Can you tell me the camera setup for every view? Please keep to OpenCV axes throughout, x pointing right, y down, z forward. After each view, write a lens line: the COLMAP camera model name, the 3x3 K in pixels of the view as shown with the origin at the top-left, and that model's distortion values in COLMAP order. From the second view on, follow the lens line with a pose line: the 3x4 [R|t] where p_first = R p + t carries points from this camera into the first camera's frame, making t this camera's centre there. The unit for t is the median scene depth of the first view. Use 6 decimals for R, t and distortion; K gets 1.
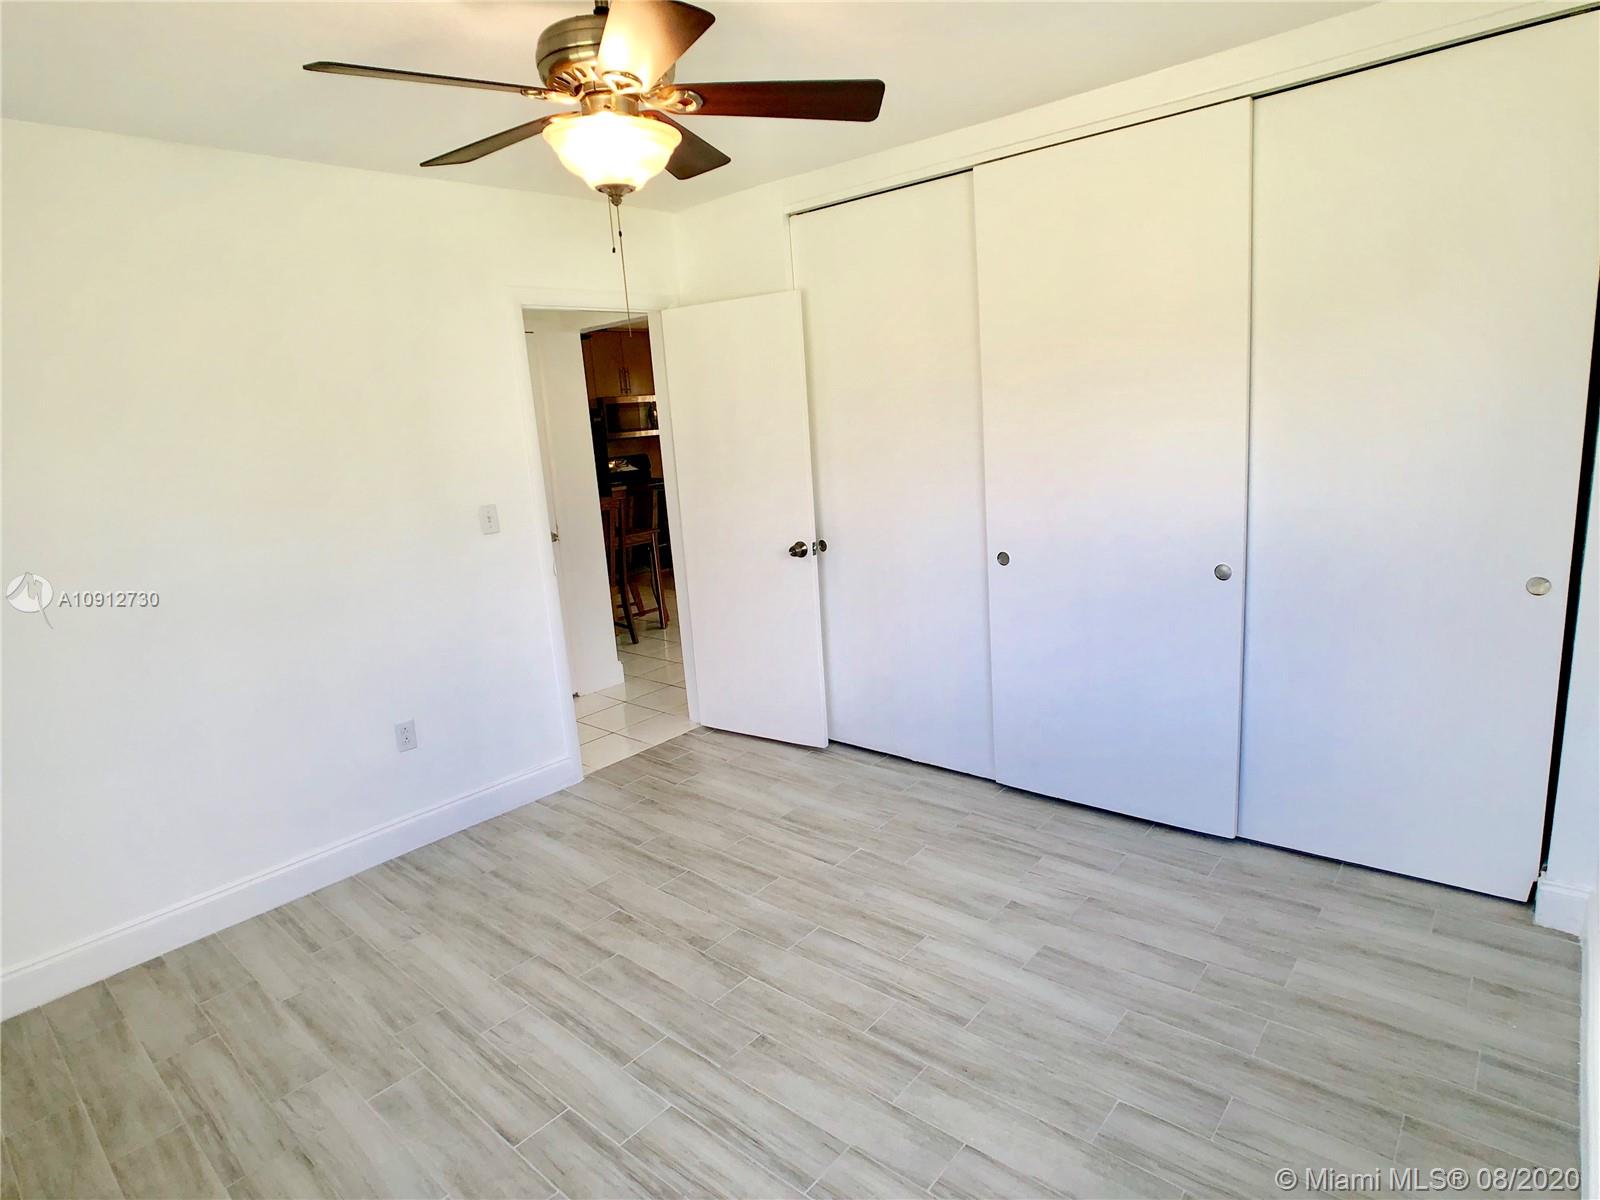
lens RADIAL K [[882.5, 0, 801.3], [0, 882.5, 601.0], [0, 0, 1]] dist [-0.036080, 0.006622]
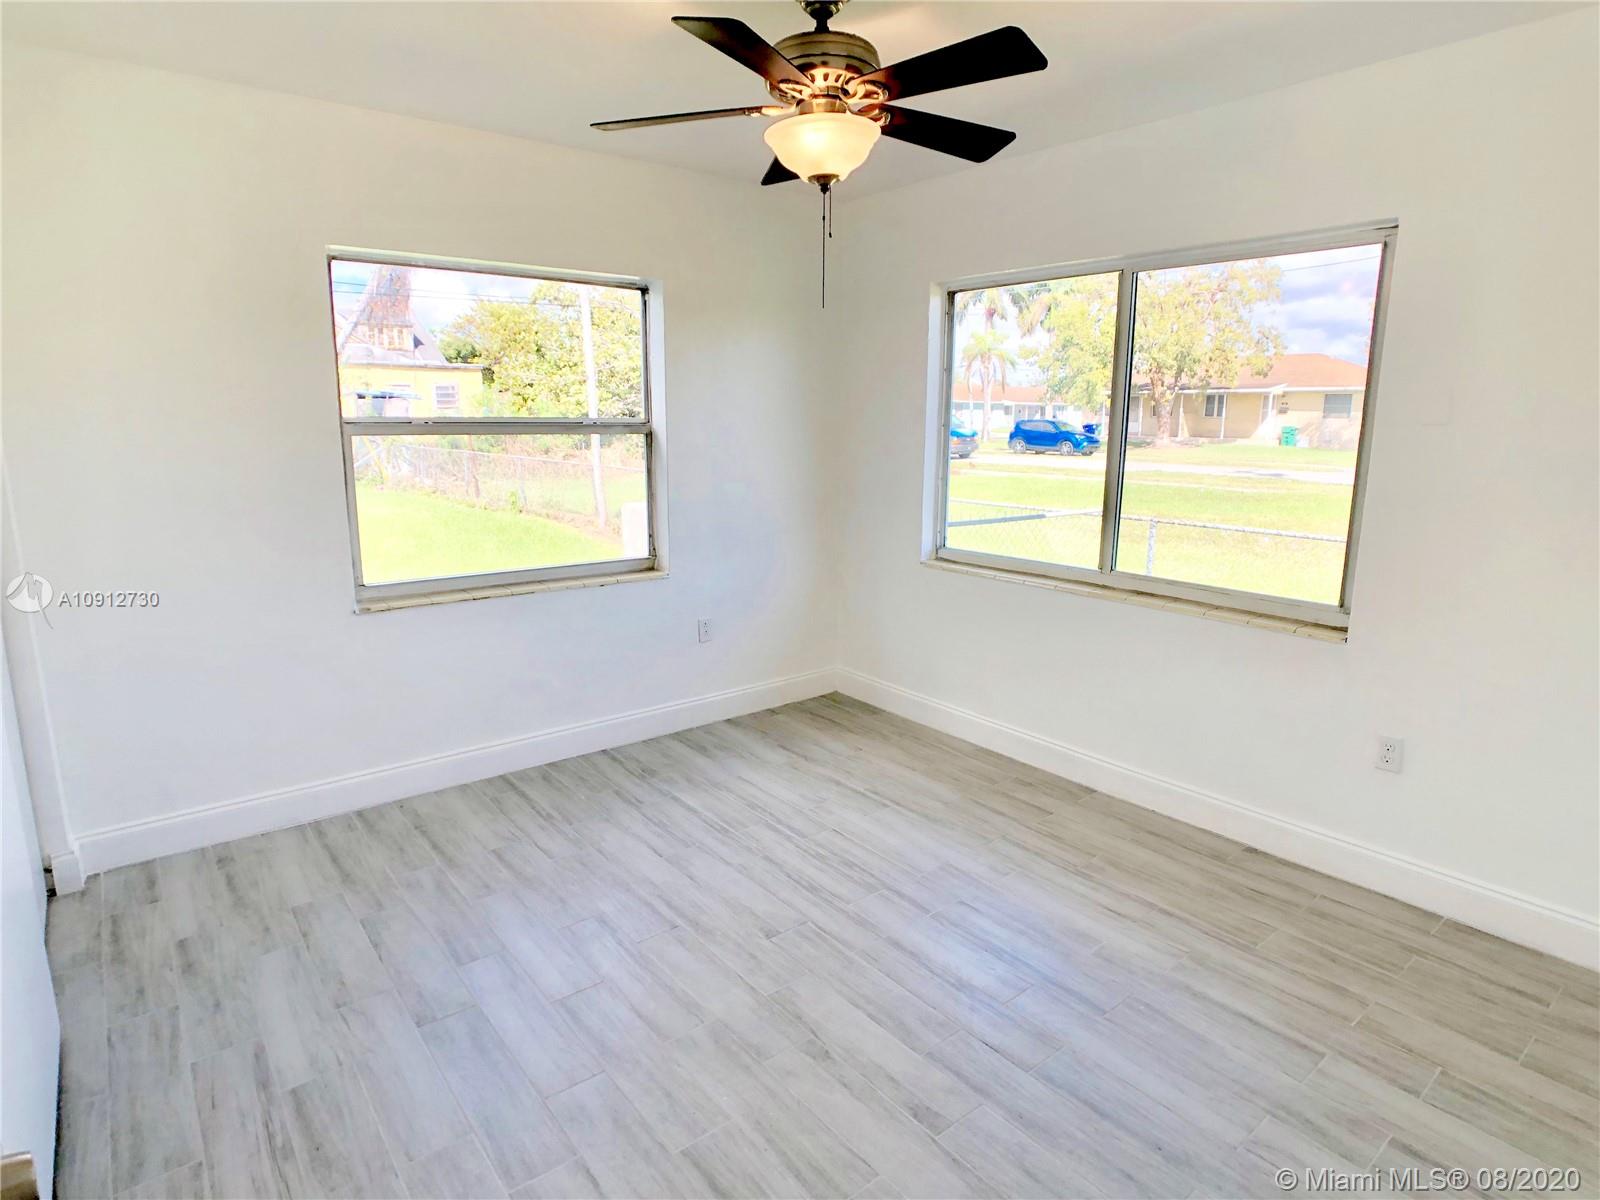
lens RADIAL K [[882.5, 0, 799.2], [0, 882.5, 594.4], [0, 0, 1]] dist [-0.036080, 0.006622]
pose [[-0.982537, 0.029377, 0.183731, -0.277013], [0.099754, 0.916719, 0.386879, -0.310638], [-0.157065, 0.398451, -0.903641, 1.672219]]
